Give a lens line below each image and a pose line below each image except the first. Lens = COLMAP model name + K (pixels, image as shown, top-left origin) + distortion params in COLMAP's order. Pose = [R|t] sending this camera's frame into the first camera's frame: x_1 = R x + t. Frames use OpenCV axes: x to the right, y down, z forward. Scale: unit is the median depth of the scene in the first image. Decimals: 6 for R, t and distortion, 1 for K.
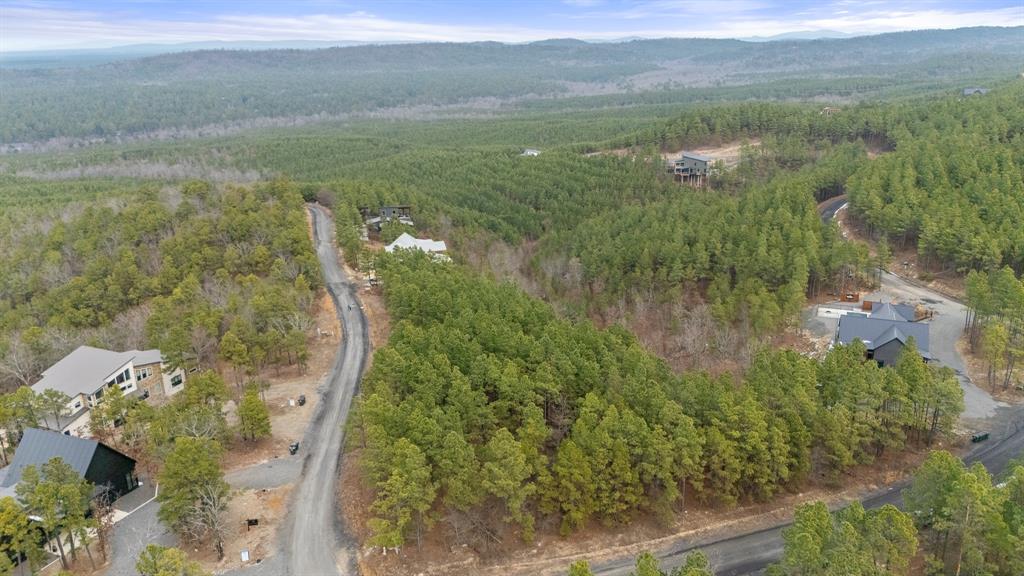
lens RADIAL K [[756.2, 0, 512.2], [0, 756.2, 284.2], [0, 0, 1]] dist [0.060774, -0.053045]
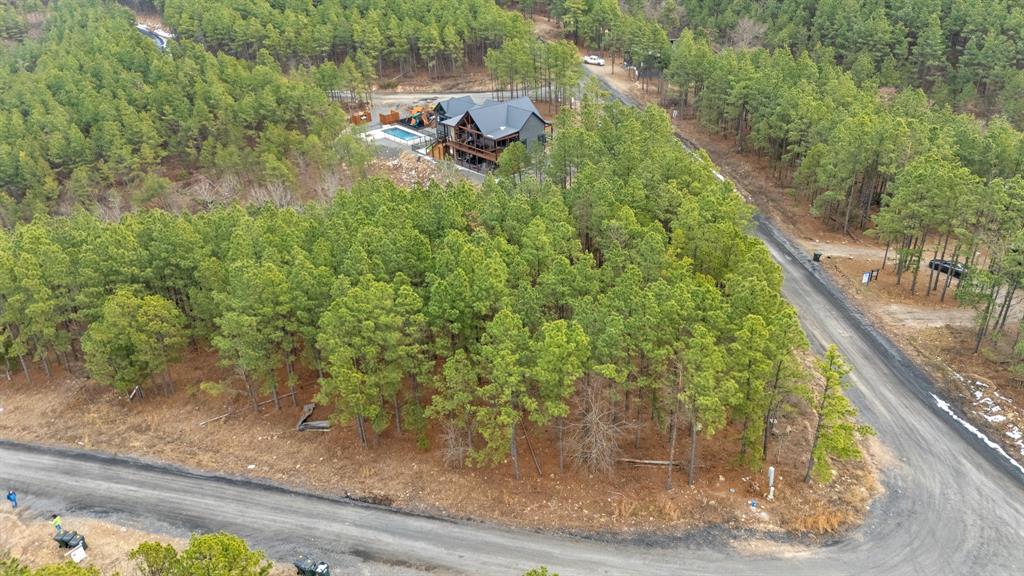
lens RADIAL K [[756.2, 0, 516.7], [0, 756.2, 287.6], [0, 0, 1]] dist [0.060774, -0.053045]
pose [[0.432457, -0.408092, 0.804016, -0.494678], [0.289453, 0.907349, 0.304852, -0.037728], [-0.853931, 0.100889, 0.510513, 0.603337]]
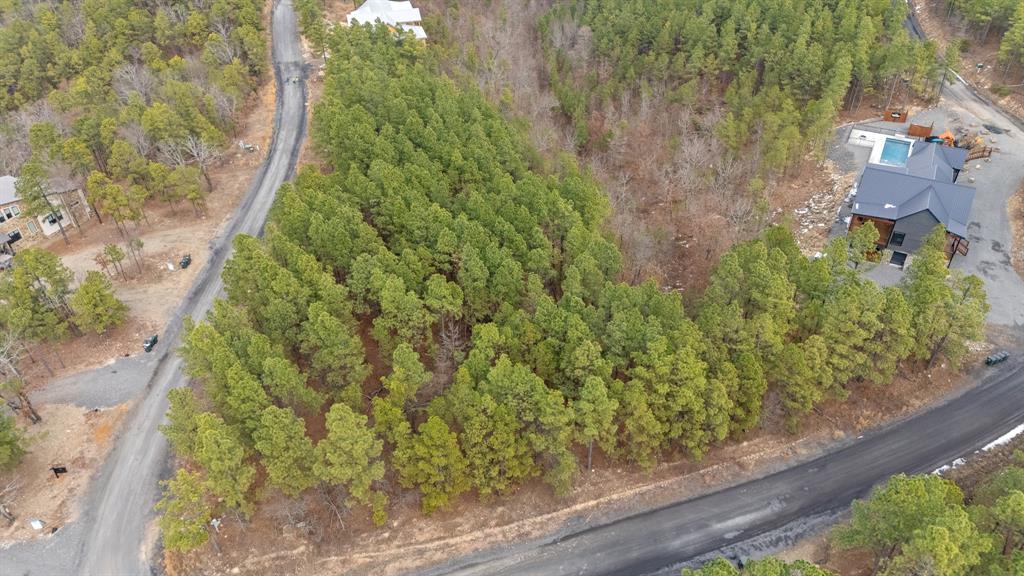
lens RADIAL K [[756.2, 0, 516.1], [0, 756.2, 286.3], [0, 0, 1]] dist [0.060774, -0.053045]
pose [[0.997615, 0.048105, -0.049501, 0.143352], [-0.027612, 0.935391, 0.352537, -0.140842], [0.063261, -0.350329, 0.934488, 0.244010]]
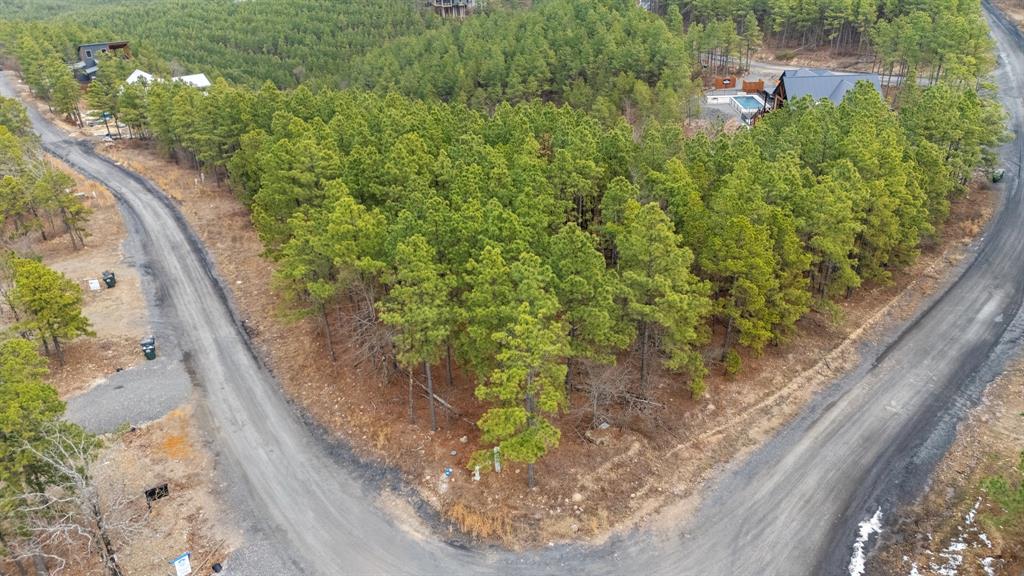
lens RADIAL K [[756.2, 0, 511.9], [0, 756.2, 285.2], [0, 0, 1]] dist [0.060774, -0.053045]
pose [[0.922173, -0.175847, 0.344492, -0.213221], [0.122705, 0.977673, 0.170586, 0.104033], [-0.366797, -0.115039, 0.923161, 0.387880]]
